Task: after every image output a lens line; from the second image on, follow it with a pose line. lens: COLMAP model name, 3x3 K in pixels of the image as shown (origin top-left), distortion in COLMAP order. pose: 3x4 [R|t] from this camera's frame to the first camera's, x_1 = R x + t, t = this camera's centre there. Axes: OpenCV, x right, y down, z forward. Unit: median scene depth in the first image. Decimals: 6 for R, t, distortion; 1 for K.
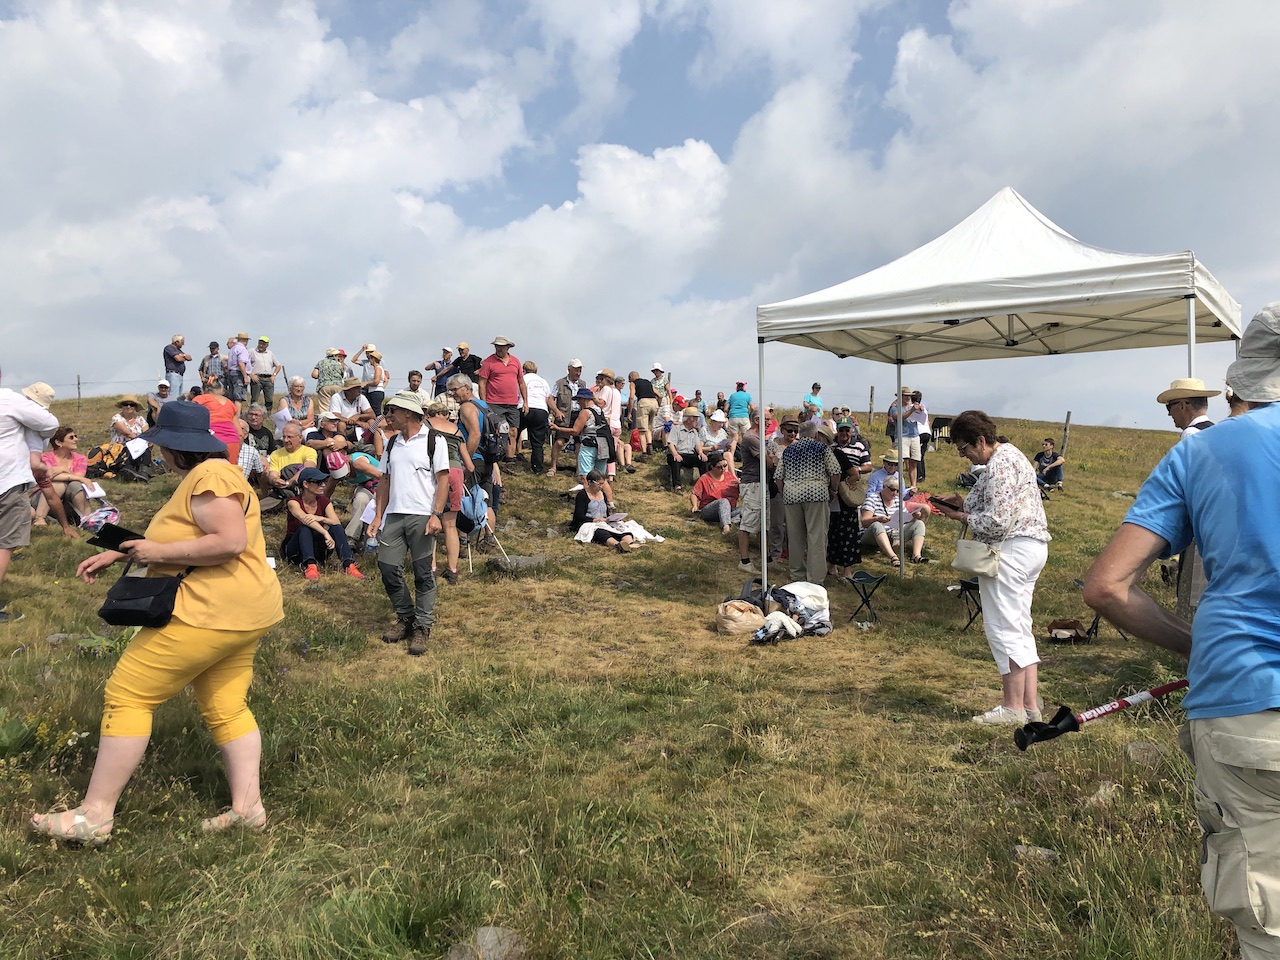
lens RADIAL K [[1038.6, 0, 654.3], [0, 1038.6, 468.5], [0, 0, 1]] dist [0.065077, -0.072888]
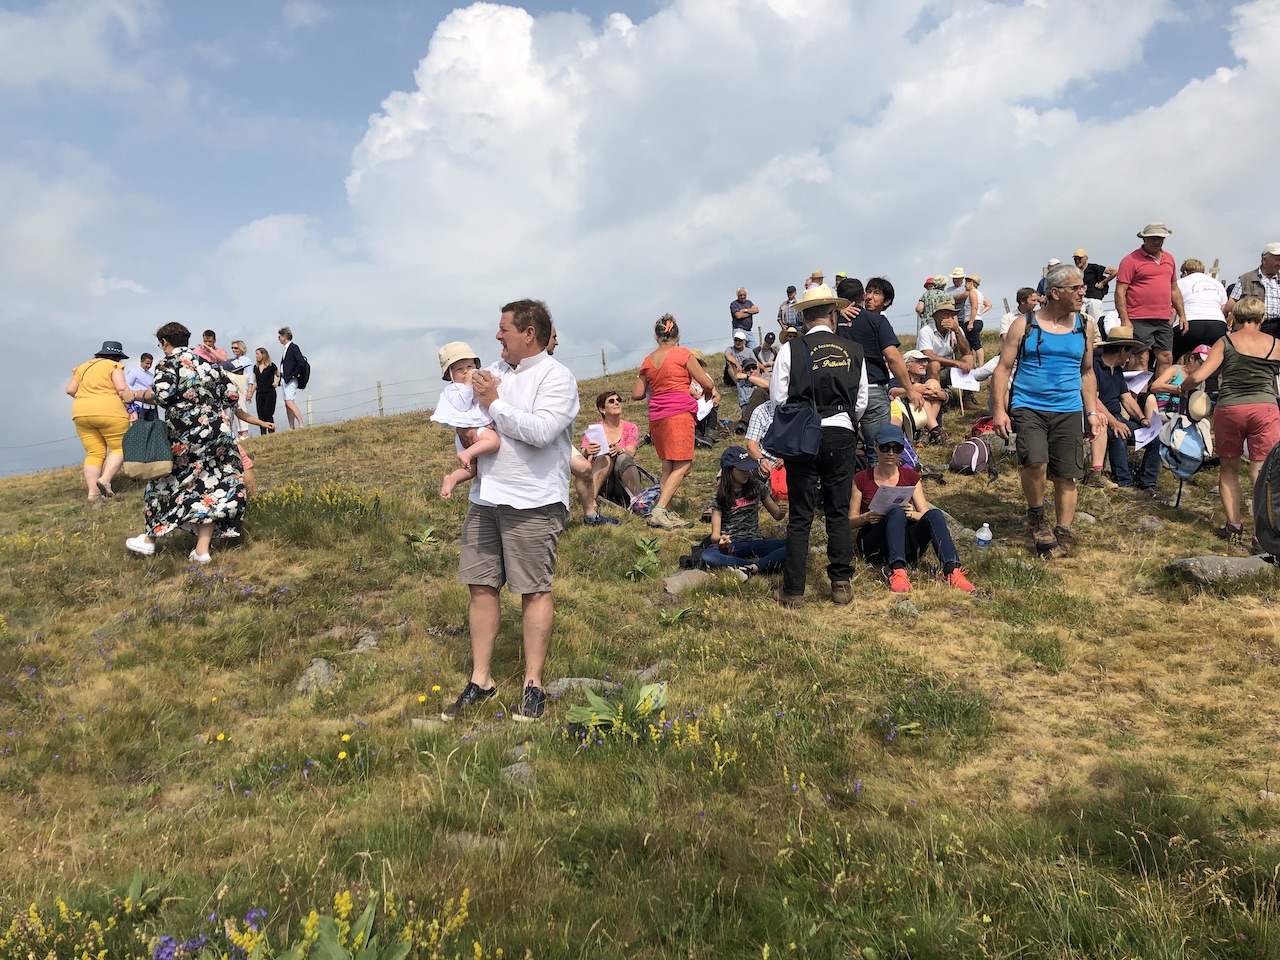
lens RADIAL K [[1036.2, 0, 634.2], [0, 1036.2, 458.9], [0, 0, 1]] dist [0.037676, -0.058028]
pose [[0.842430, -0.023128, -0.538309, -0.098467], [0.049430, 0.998183, 0.034470, -0.013795], [0.536533, -0.055648, 0.842042, 0.318378]]
